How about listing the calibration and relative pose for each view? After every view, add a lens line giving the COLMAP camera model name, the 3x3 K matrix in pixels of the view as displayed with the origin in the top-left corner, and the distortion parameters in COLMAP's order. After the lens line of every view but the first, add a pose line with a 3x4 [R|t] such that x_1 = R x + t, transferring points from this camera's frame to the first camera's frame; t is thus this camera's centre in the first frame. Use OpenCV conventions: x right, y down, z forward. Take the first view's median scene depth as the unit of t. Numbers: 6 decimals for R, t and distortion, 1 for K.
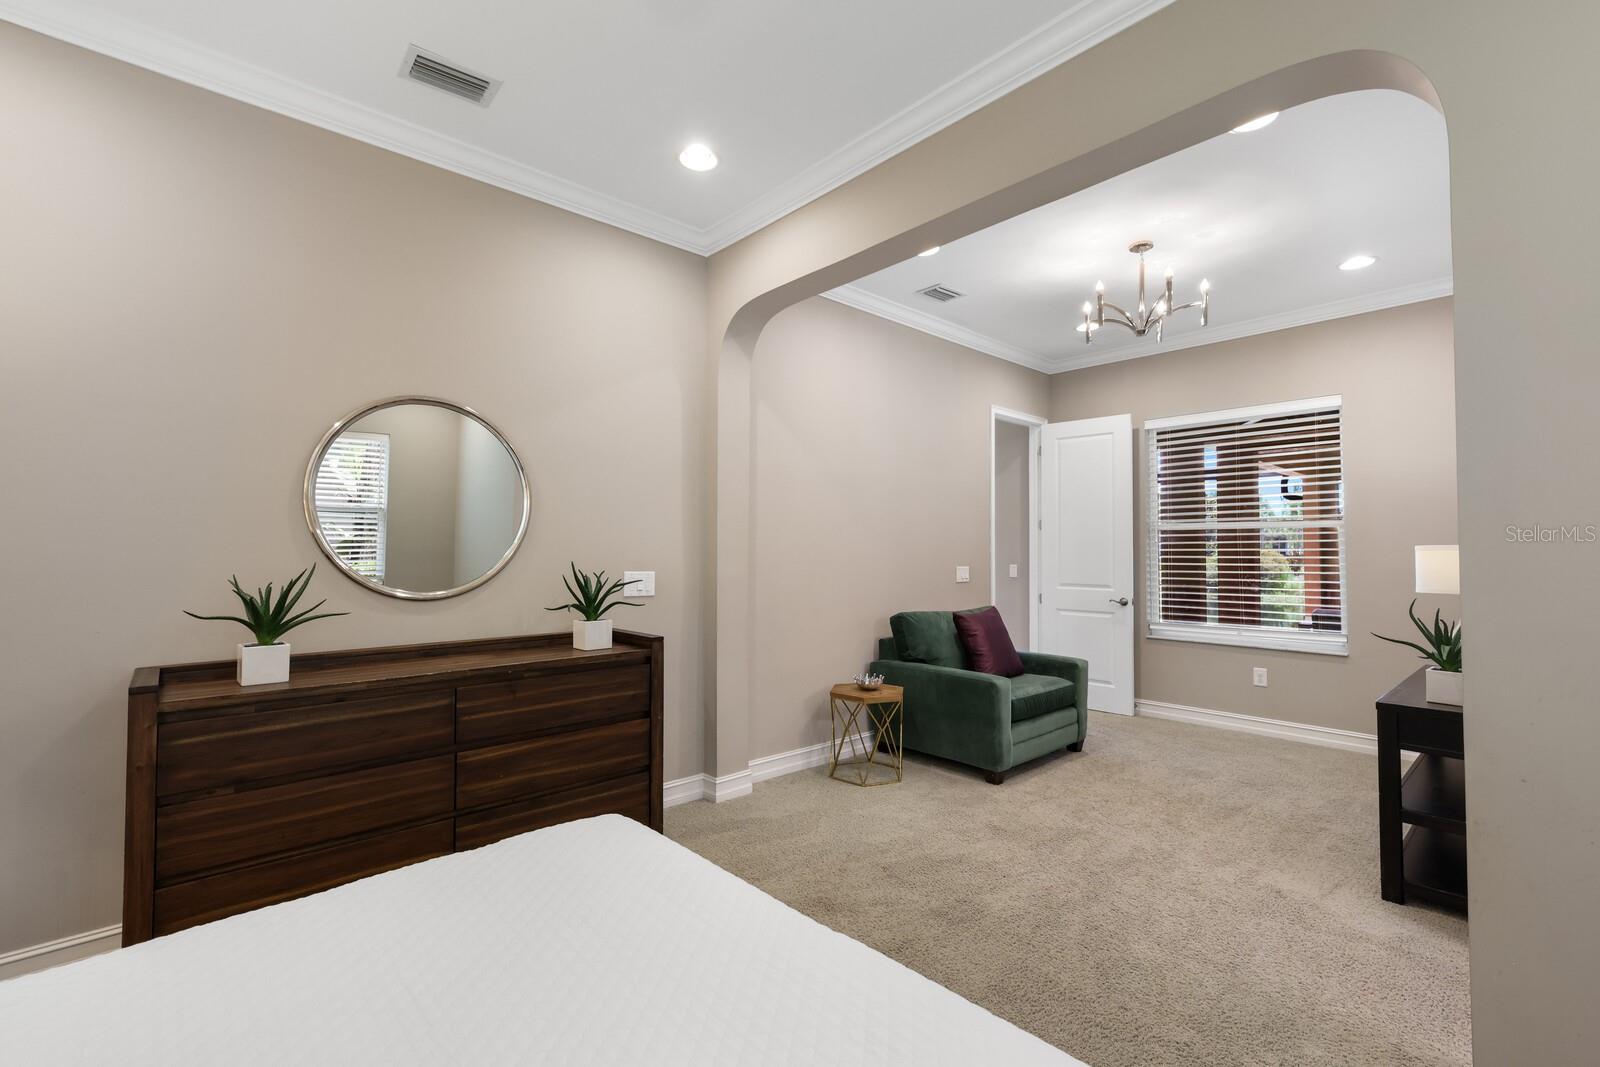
lens RADIAL K [[711.9, 0, 801.7], [0, 711.9, 535.8], [0, 0, 1]] dist [0.002779, -0.000103]
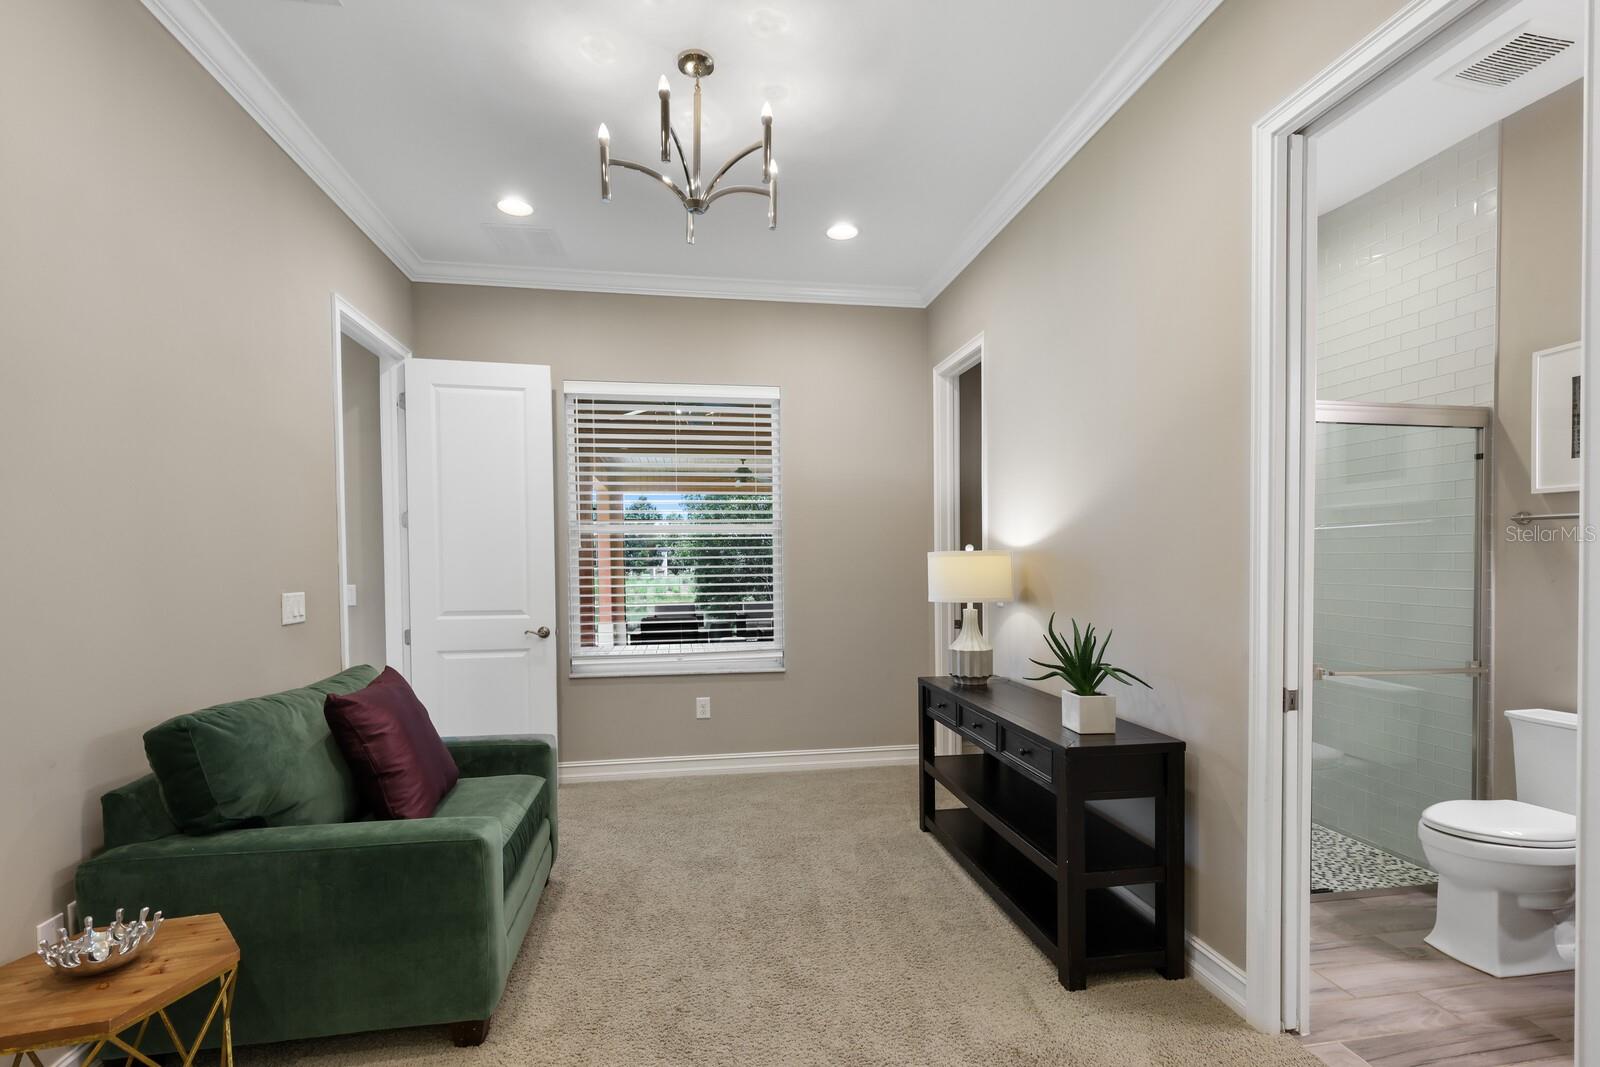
lens RADIAL K [[711.9, 0, 787.8], [0, 711.9, 587.8], [0, 0, 1]] dist [0.002779, -0.000103]
pose [[0.548540, -0.036385, 0.835332, -0.004747], [-0.009388, 0.998722, 0.049667, 0.012995], [-0.836071, -0.035086, 0.547498, 0.495043]]
